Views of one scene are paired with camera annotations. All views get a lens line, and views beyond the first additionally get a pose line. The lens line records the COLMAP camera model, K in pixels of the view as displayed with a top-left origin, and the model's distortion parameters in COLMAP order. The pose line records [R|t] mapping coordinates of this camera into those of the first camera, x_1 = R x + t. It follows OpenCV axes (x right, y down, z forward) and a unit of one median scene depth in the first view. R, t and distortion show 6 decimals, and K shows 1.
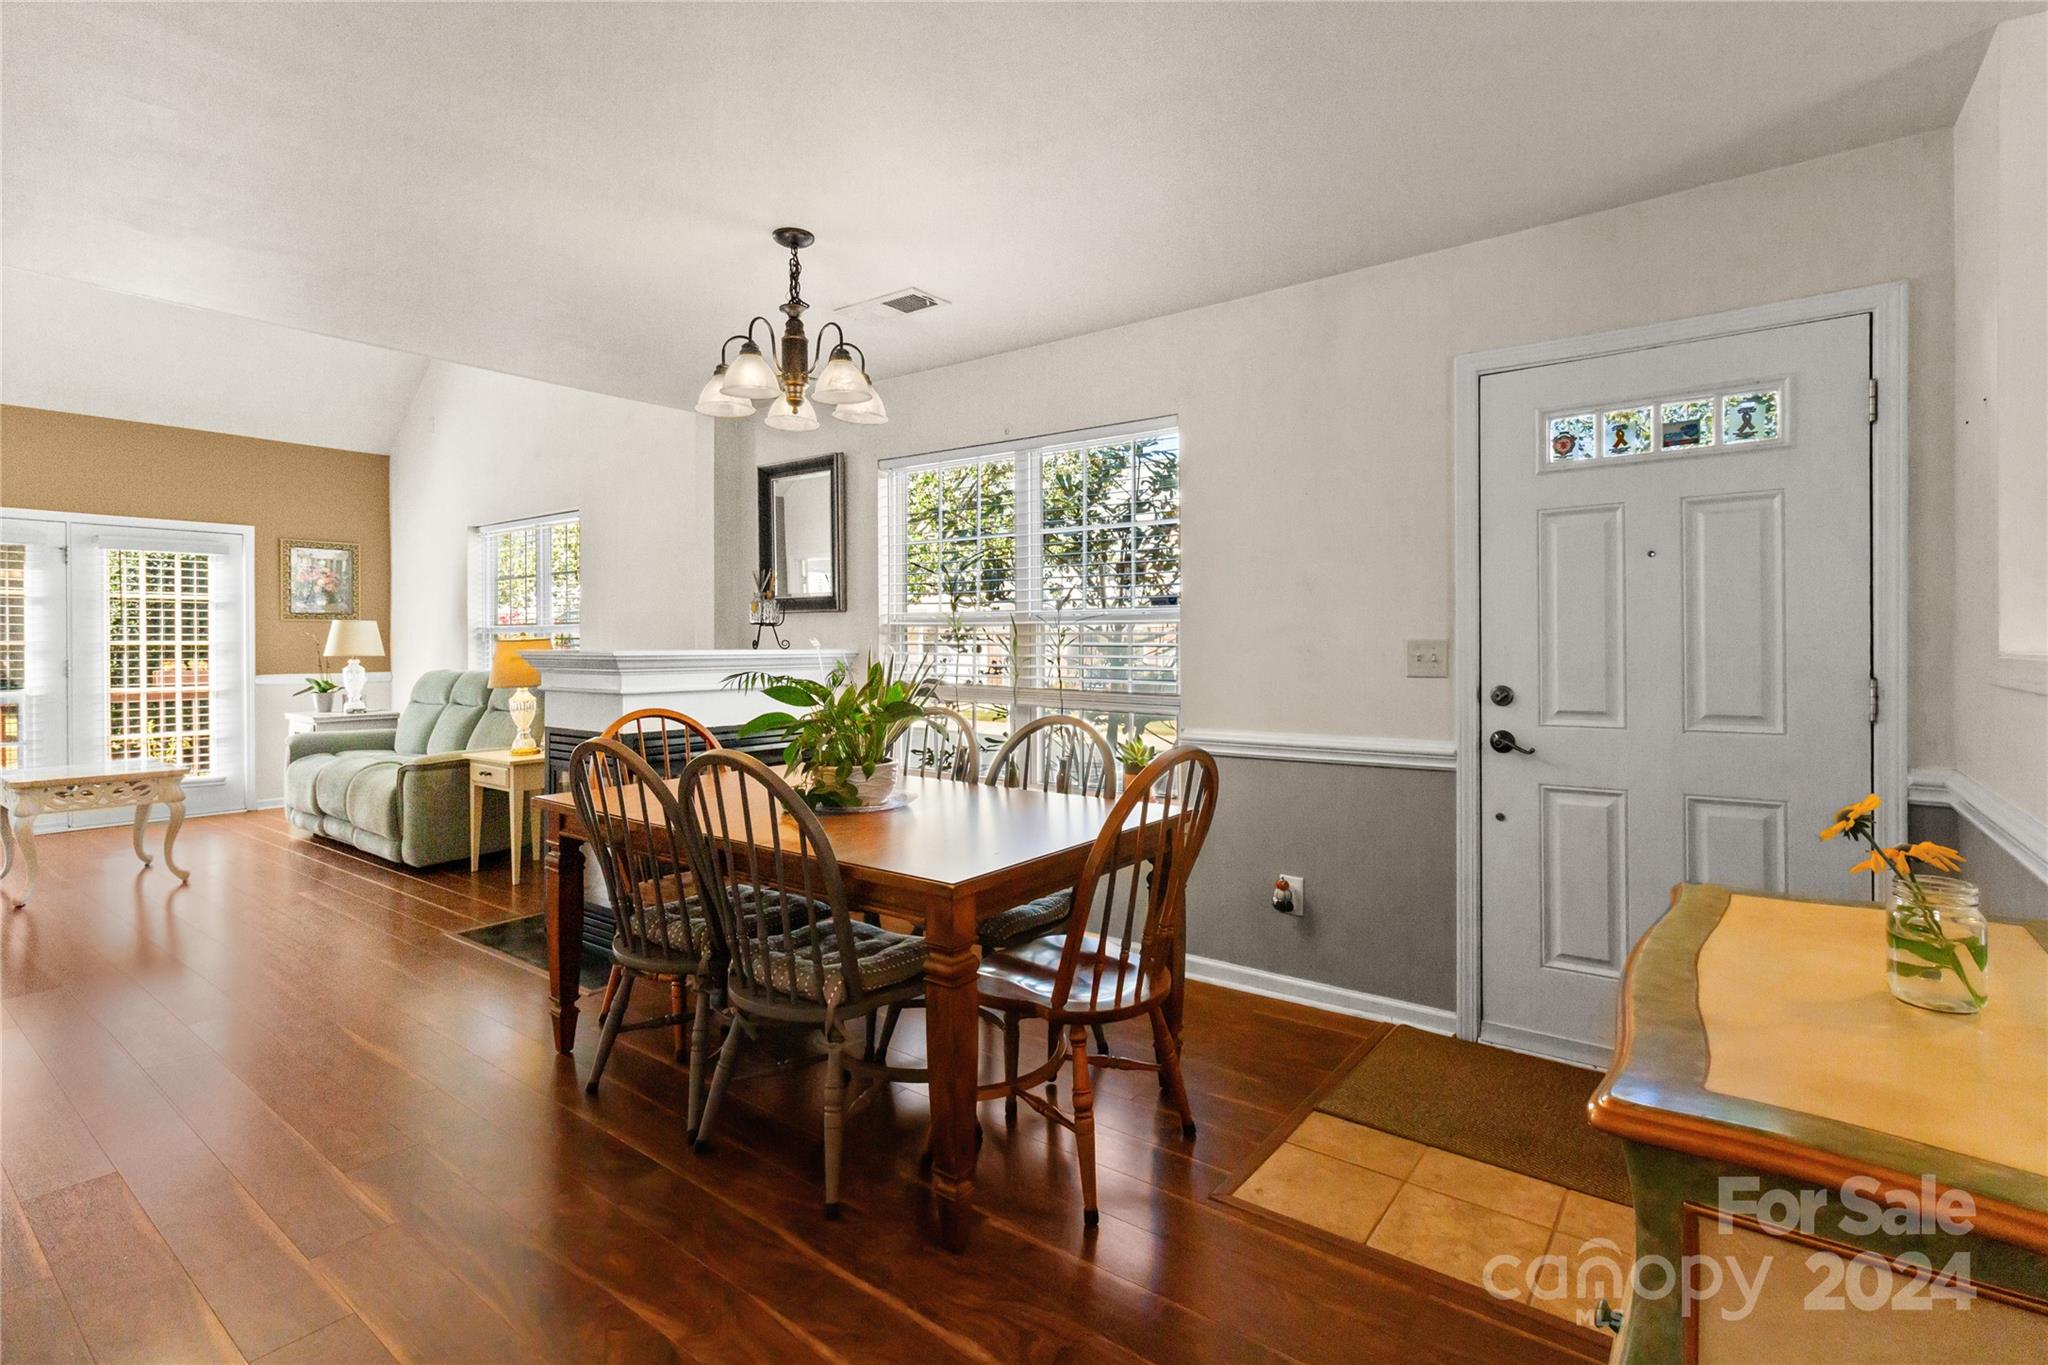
lens RADIAL K [[970.6, 0, 1040.6], [0, 970.6, 646.3], [0, 0, 1]] dist [0.001731, 0.000863]
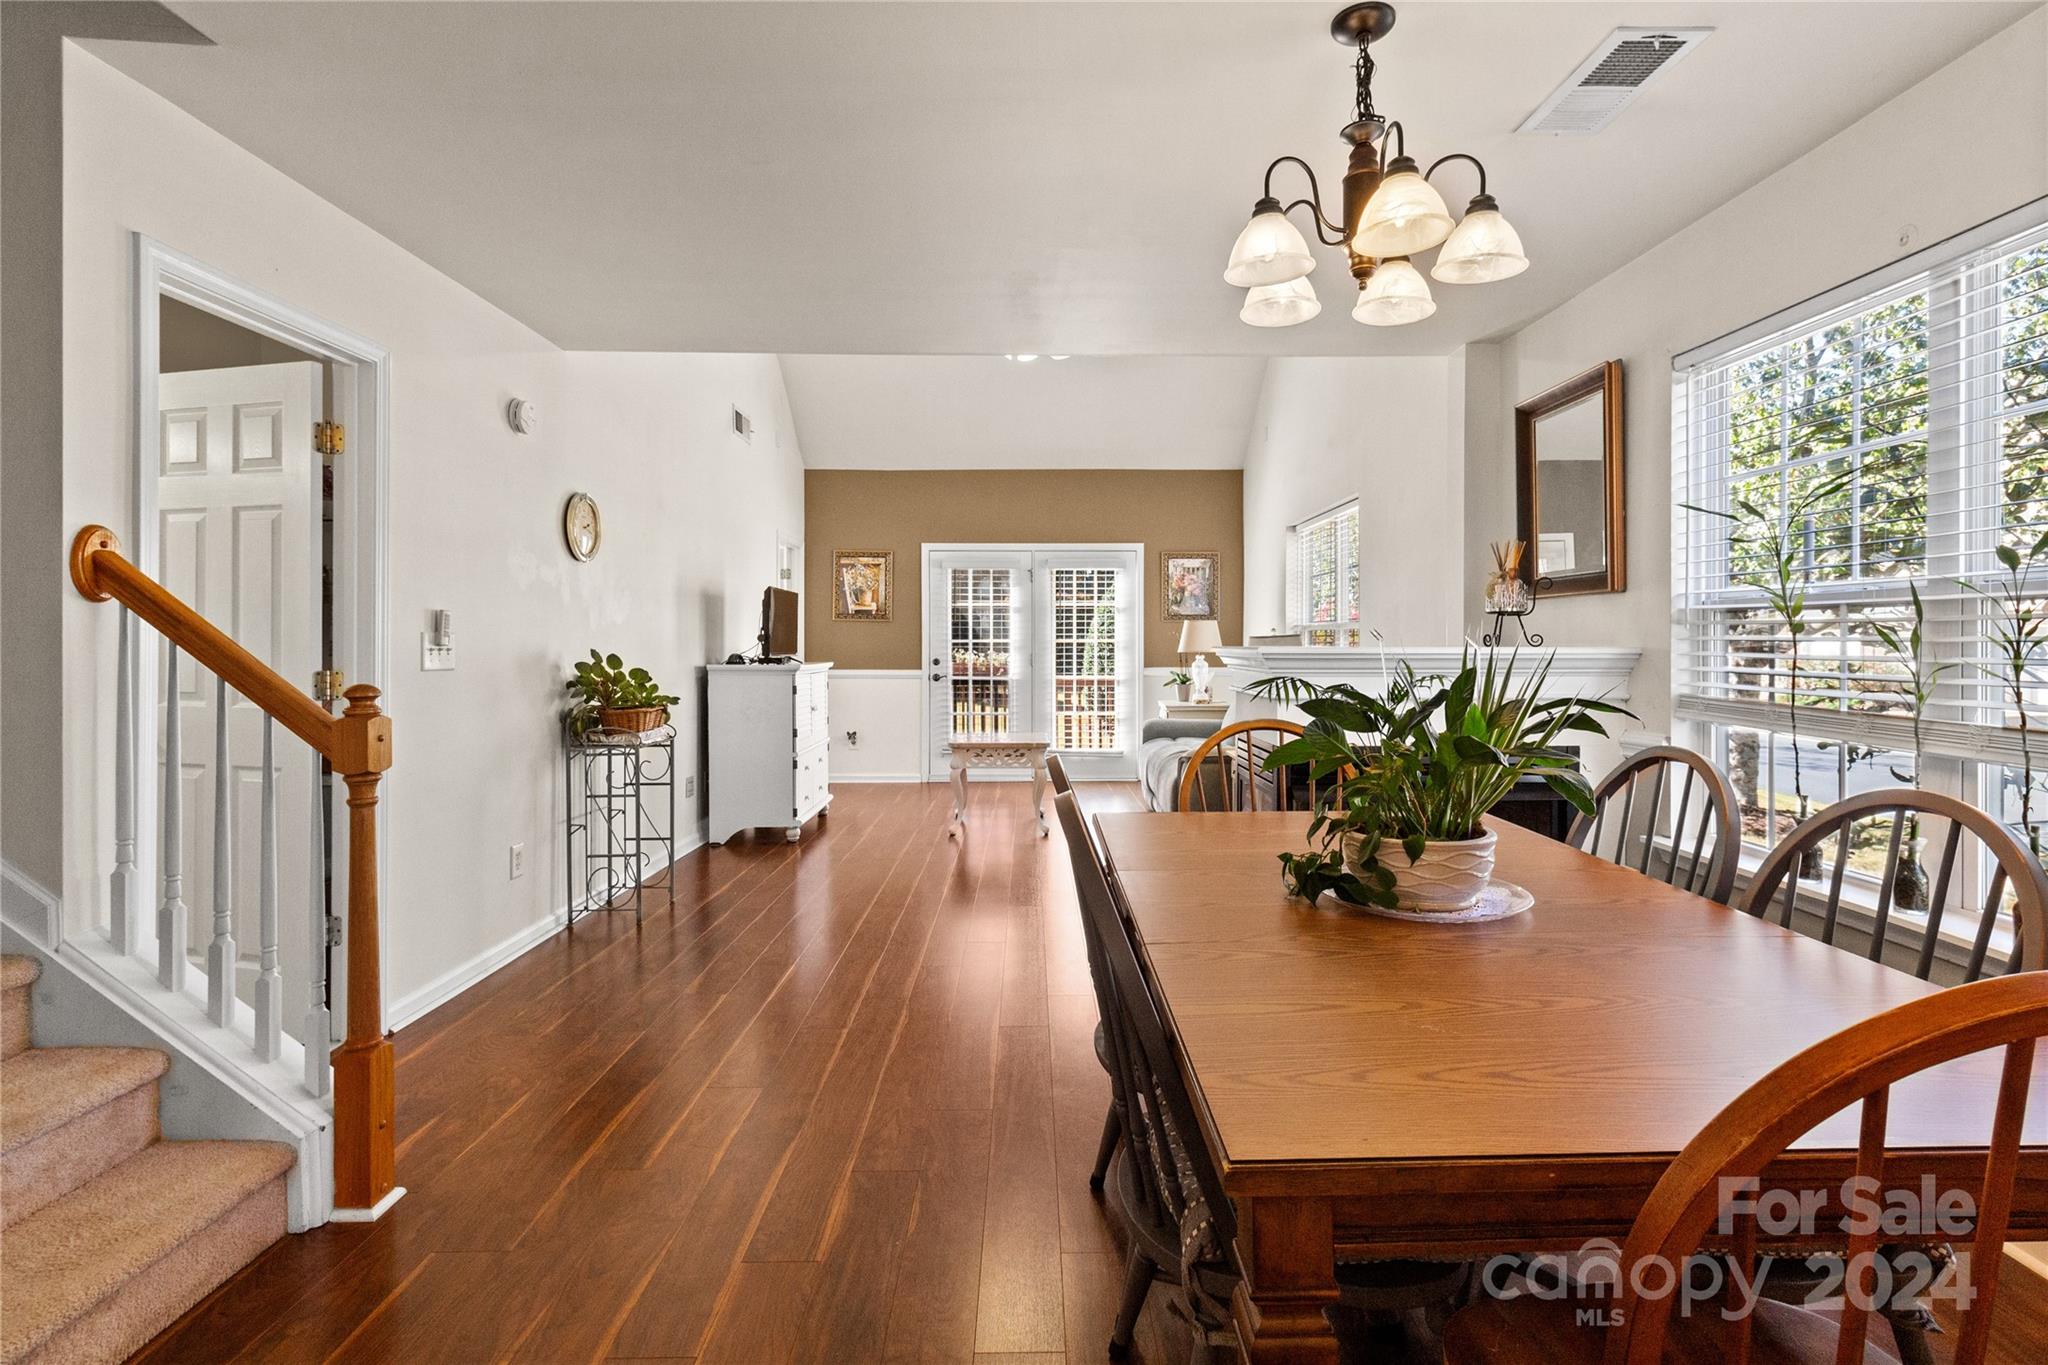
lens RADIAL K [[970.6, 0, 1047.3], [0, 970.6, 651.0], [0, 0, 1]] dist [0.001731, 0.000863]
pose [[0.619599, 0.007368, -0.784884, 0.057034], [-0.003504, 0.999972, 0.006622, 0.001544], [0.784910, -0.001353, 0.619608, 0.176397]]
